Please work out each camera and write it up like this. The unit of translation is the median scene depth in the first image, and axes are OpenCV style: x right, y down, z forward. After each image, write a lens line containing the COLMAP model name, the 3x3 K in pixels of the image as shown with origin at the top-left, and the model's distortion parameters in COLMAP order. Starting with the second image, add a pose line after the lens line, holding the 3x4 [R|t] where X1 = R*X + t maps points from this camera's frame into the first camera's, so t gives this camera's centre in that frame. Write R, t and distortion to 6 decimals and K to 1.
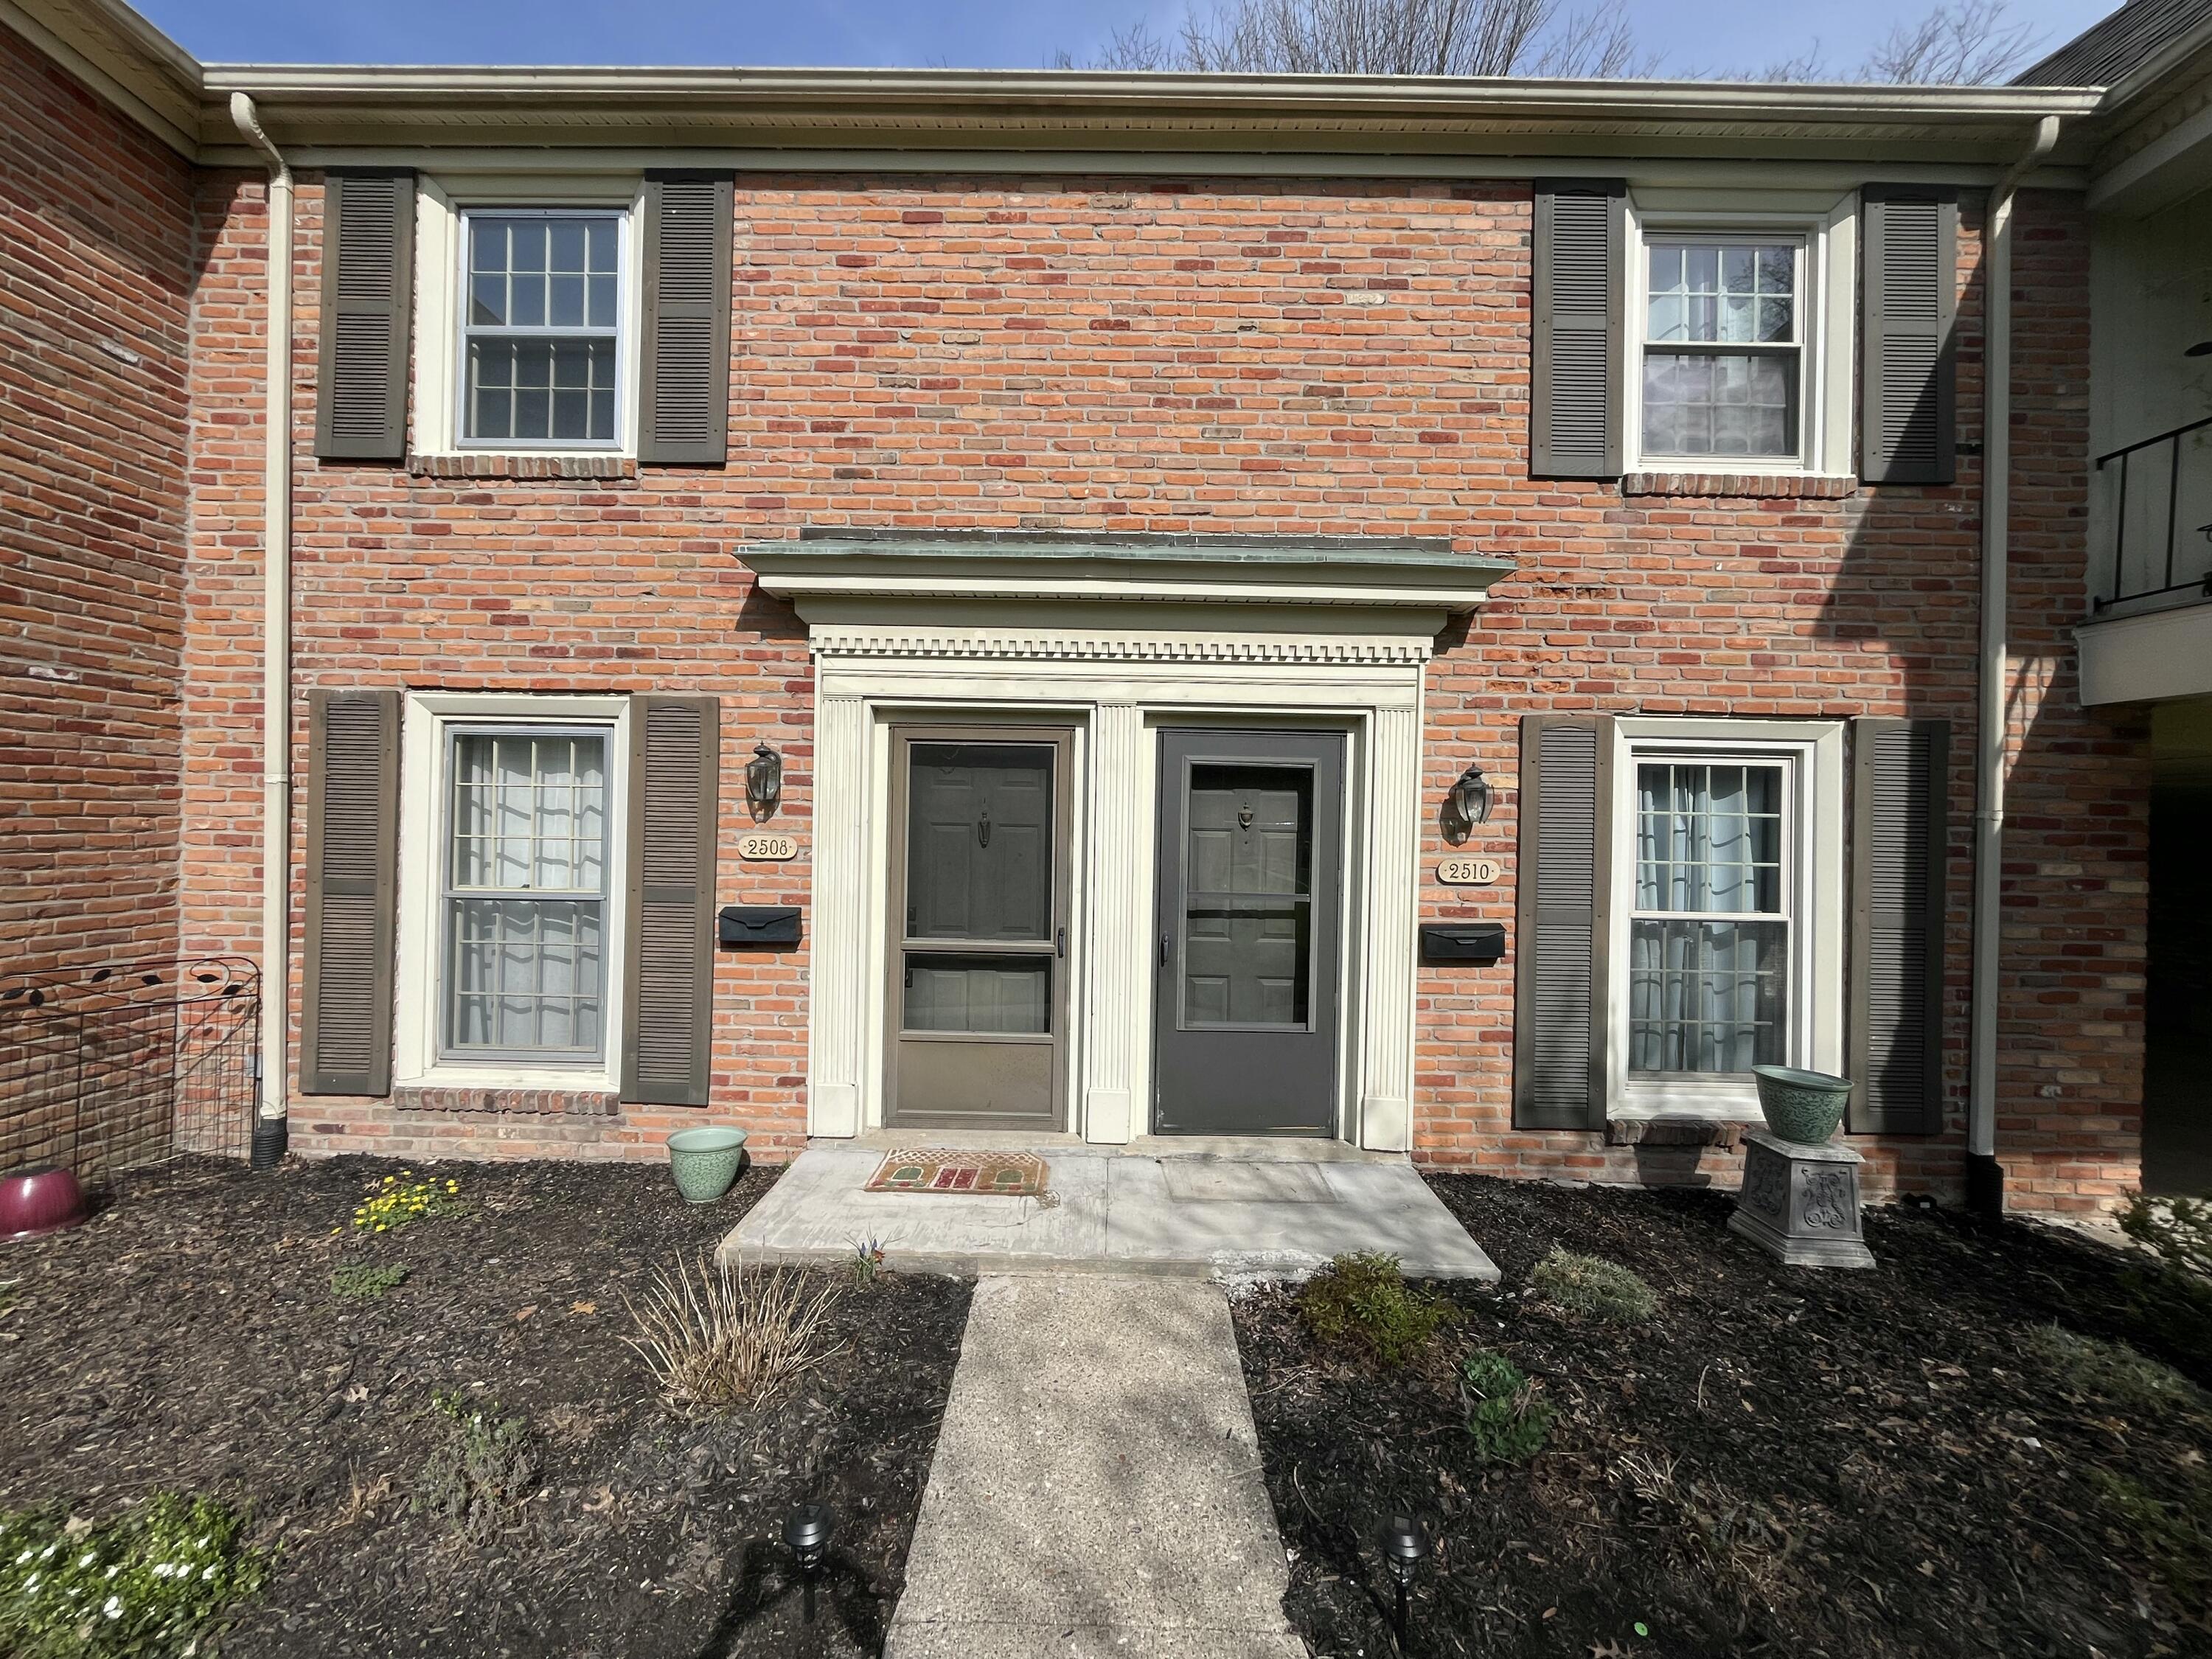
lens RADIAL K [[894.0, 0, 1105.3], [0, 894.0, 833.4], [0, 0, 1]] dist [-0.005719, 0.000533]
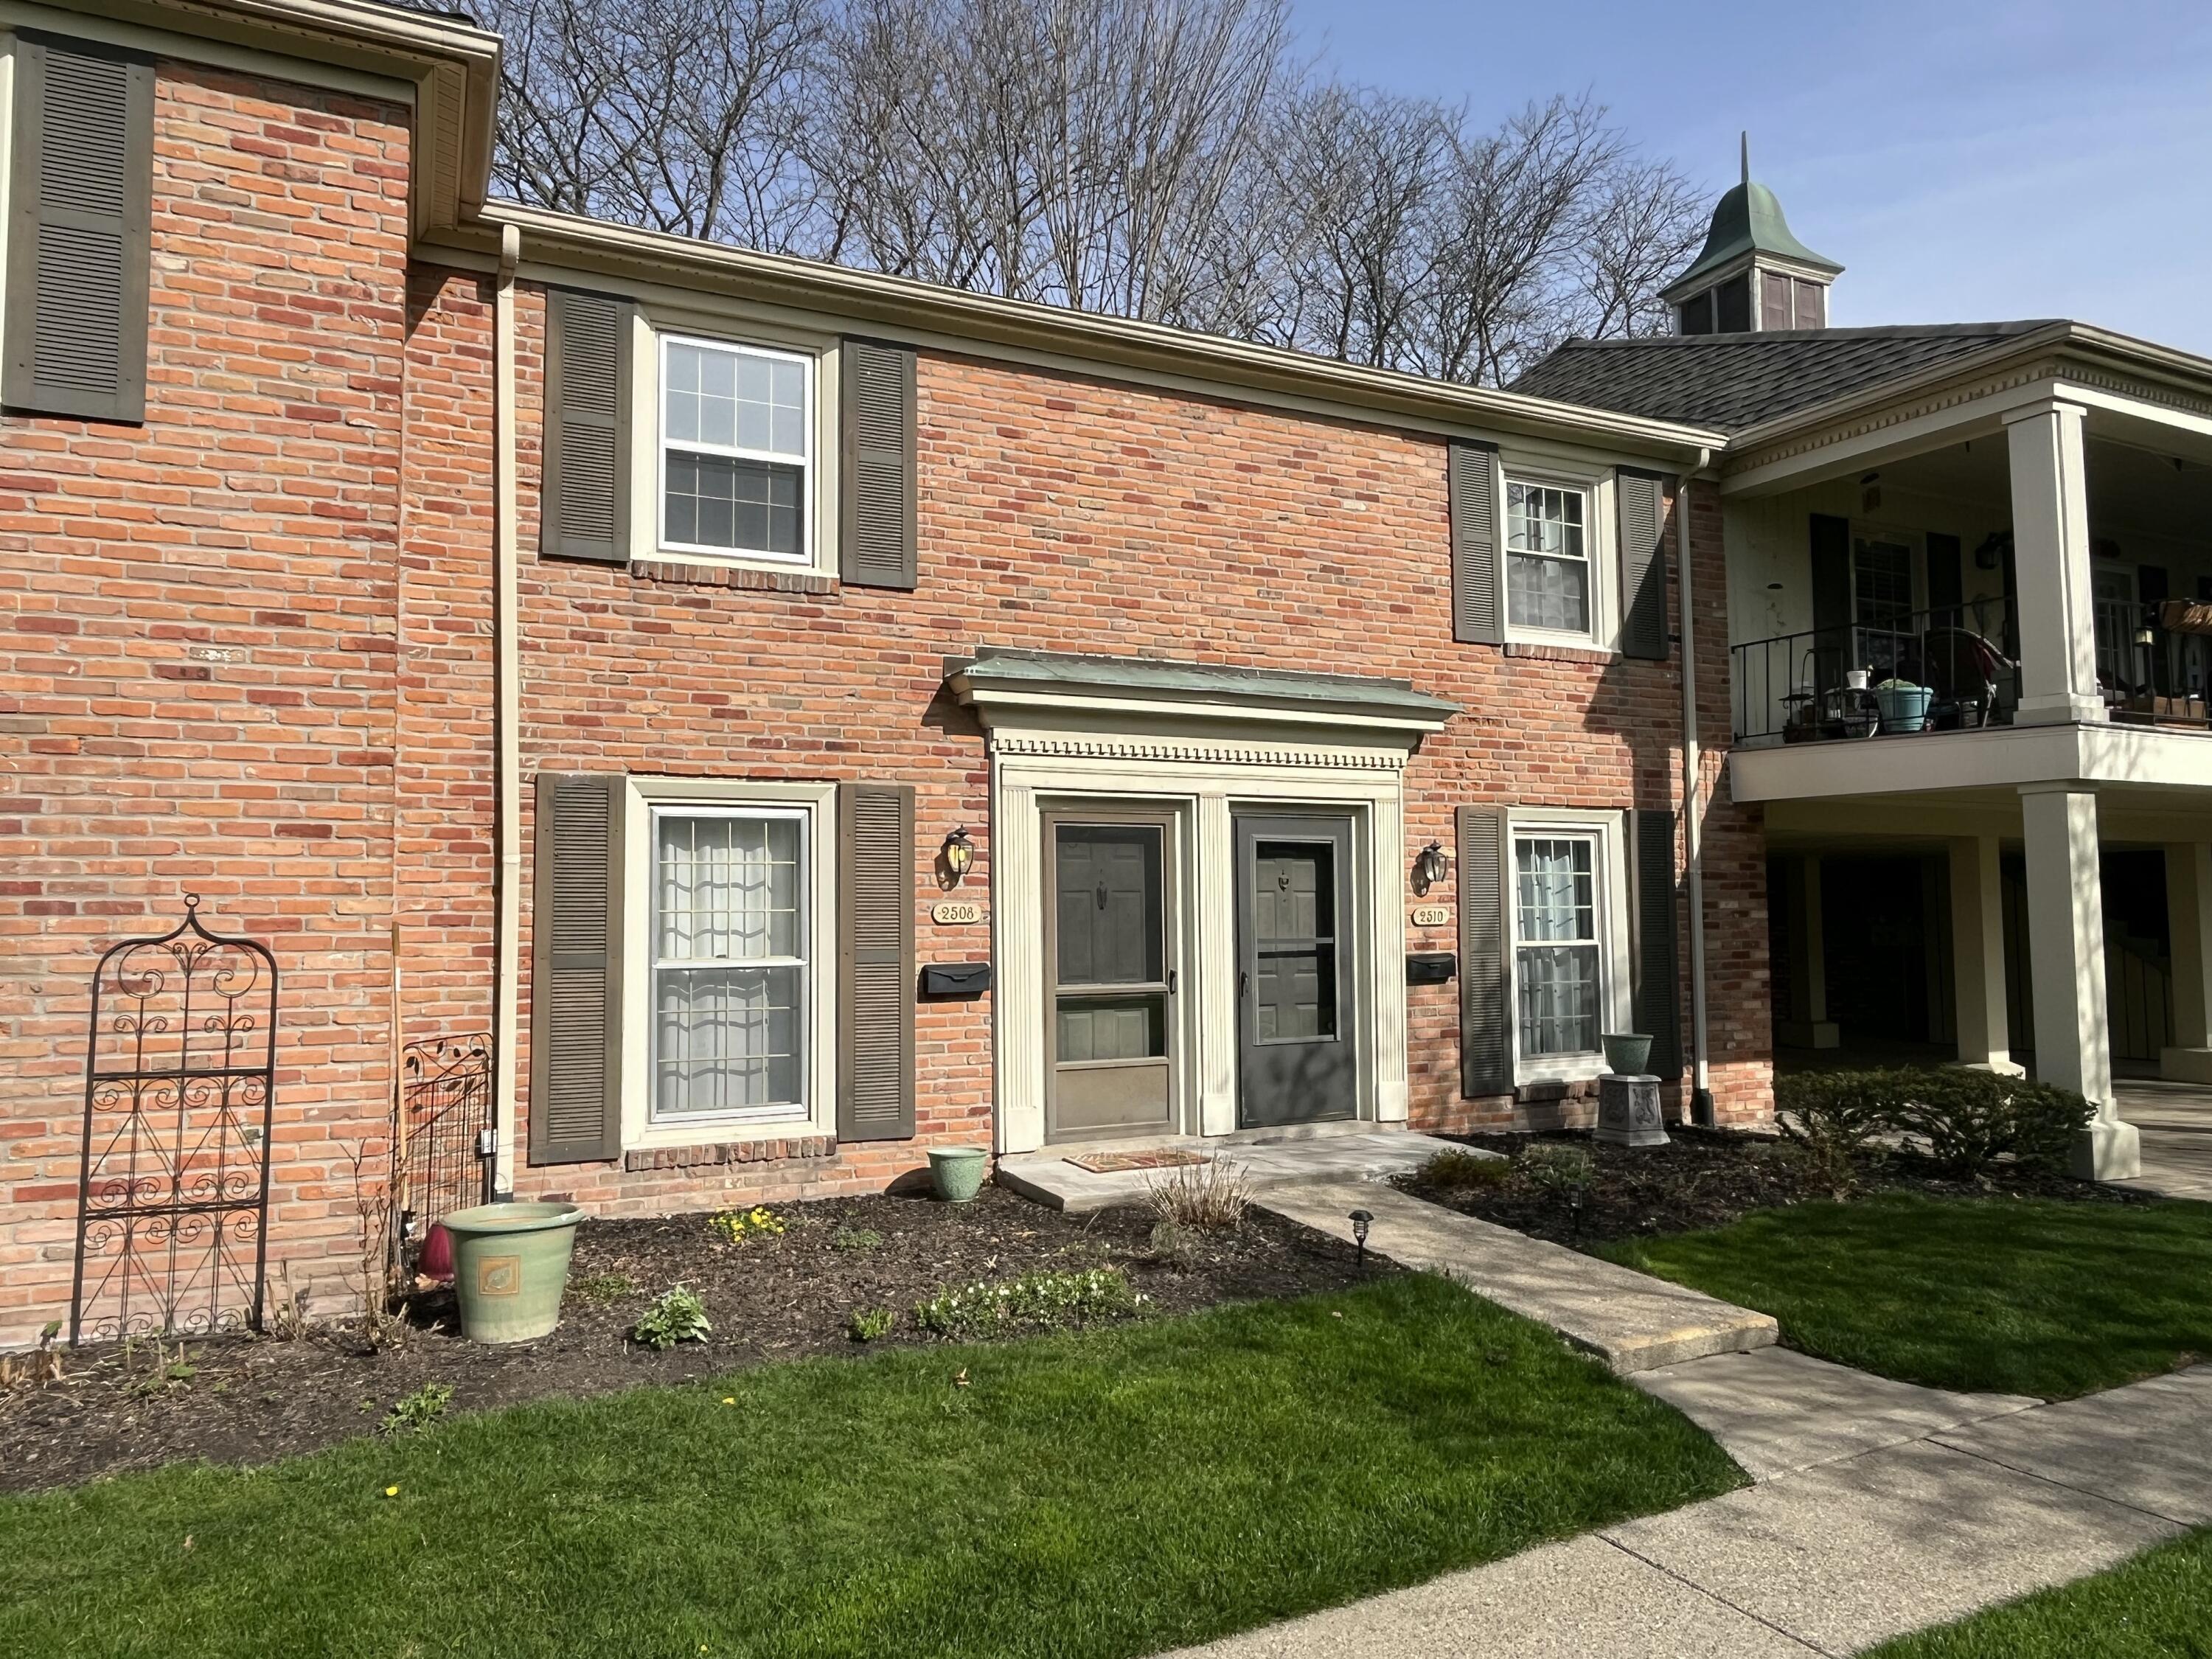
lens RADIAL K [[1421.1, 0, 1105.8], [0, 1421.1, 826.5], [0, 0, 1]] dist [-0.001147, -0.001478]
pose [[0.896860, -0.000333, 0.442315, -1.030057], [0.026086, 0.998299, -0.052141, 0.004470], [-0.441545, 0.058301, 0.895343, -0.777363]]
